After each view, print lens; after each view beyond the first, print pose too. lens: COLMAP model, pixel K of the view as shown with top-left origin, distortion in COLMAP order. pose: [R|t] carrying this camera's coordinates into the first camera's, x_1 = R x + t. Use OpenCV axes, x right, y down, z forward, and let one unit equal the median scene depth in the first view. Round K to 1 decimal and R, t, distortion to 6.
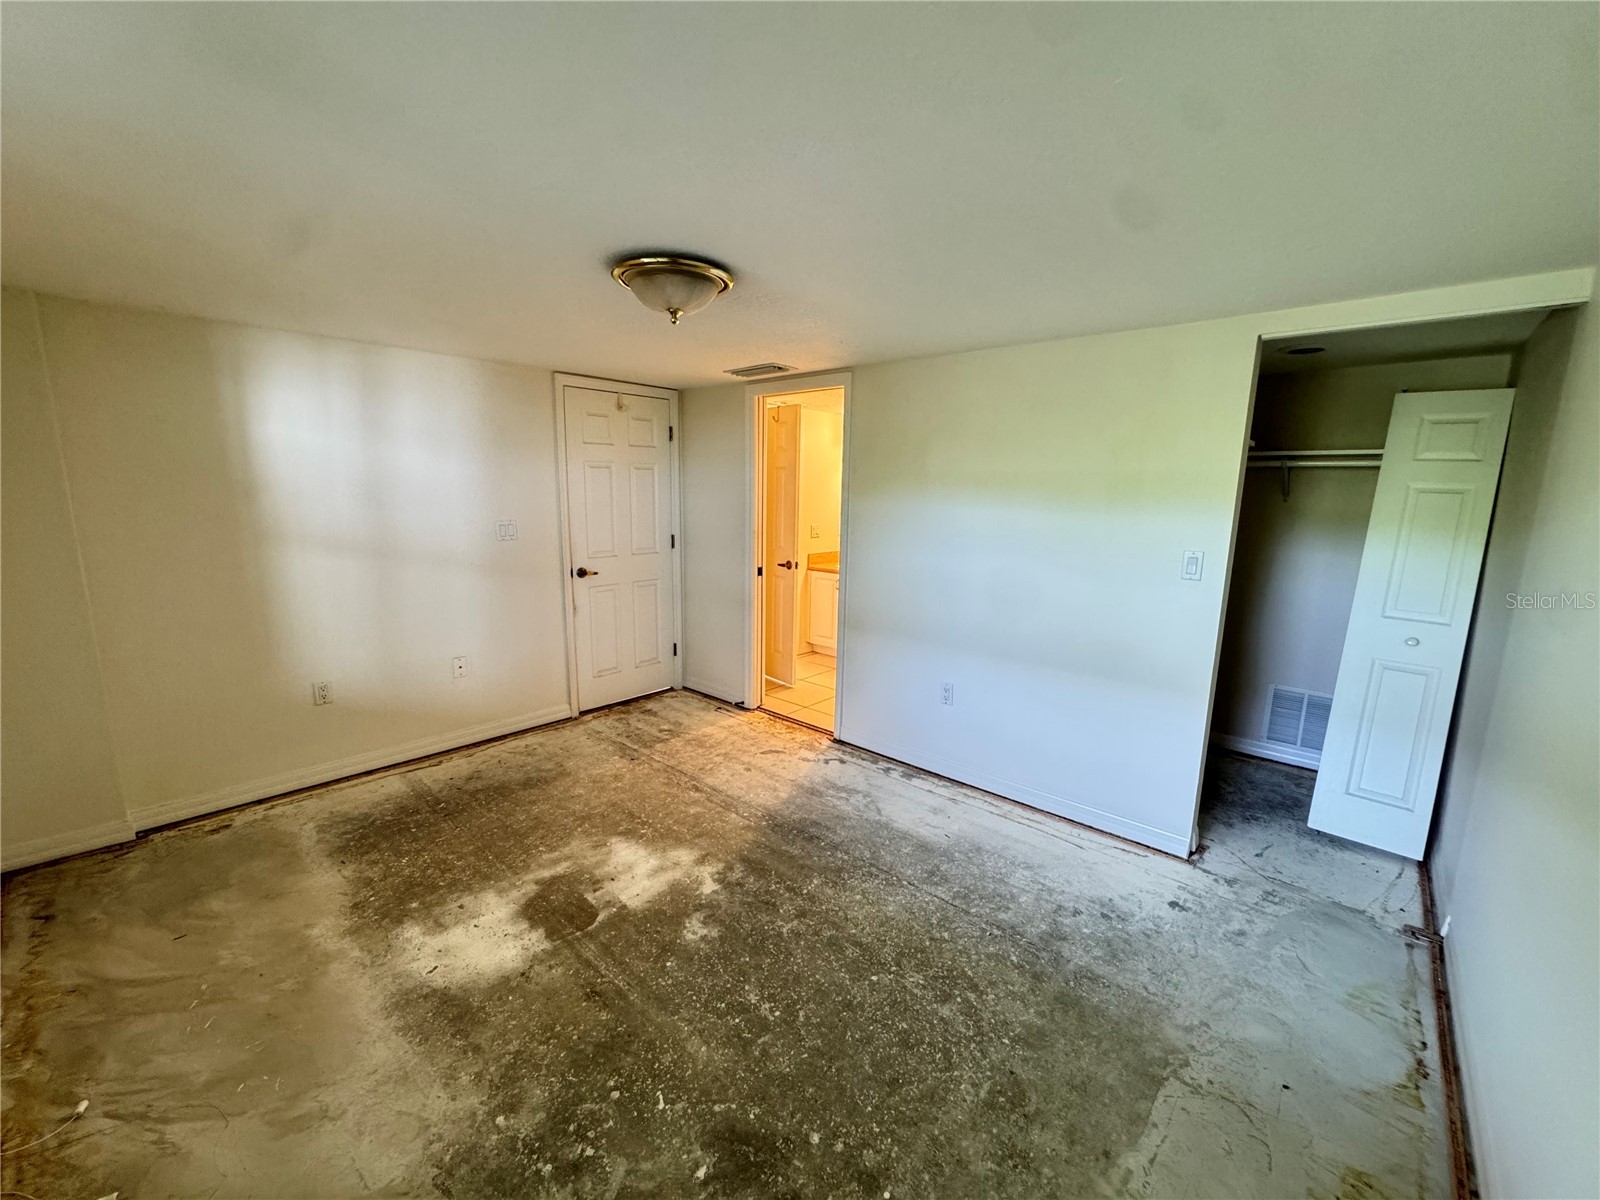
lens RADIAL K [[637.9, 0, 798.7], [0, 637.9, 601.5], [0, 0, 1]] dist [-0.007455, 0.001110]
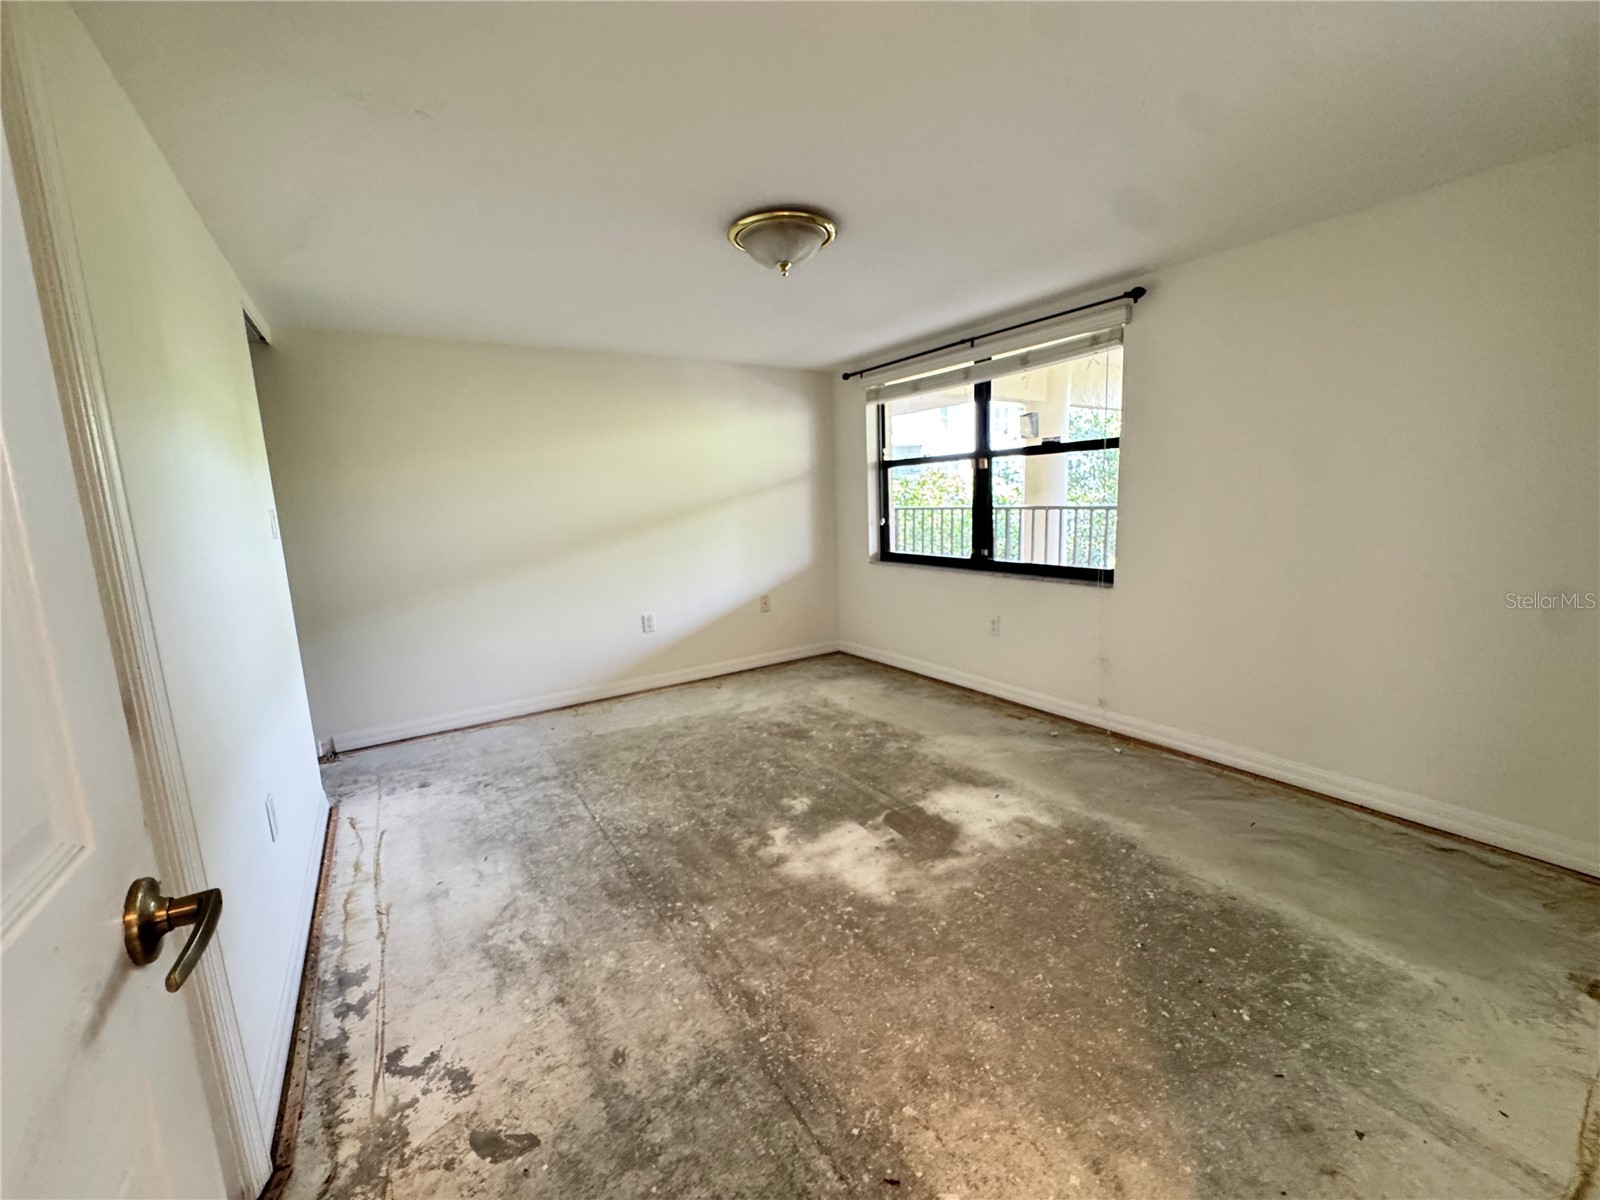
lens RADIAL K [[637.9, 0, 800.4], [0, 637.9, 599.2], [0, 0, 1]] dist [-0.007455, 0.001110]
pose [[-0.963529, -0.023859, 0.266539, -0.427763], [0.068714, 0.940565, 0.332589, -0.222508], [-0.258633, 0.338774, -0.904622, 1.765667]]
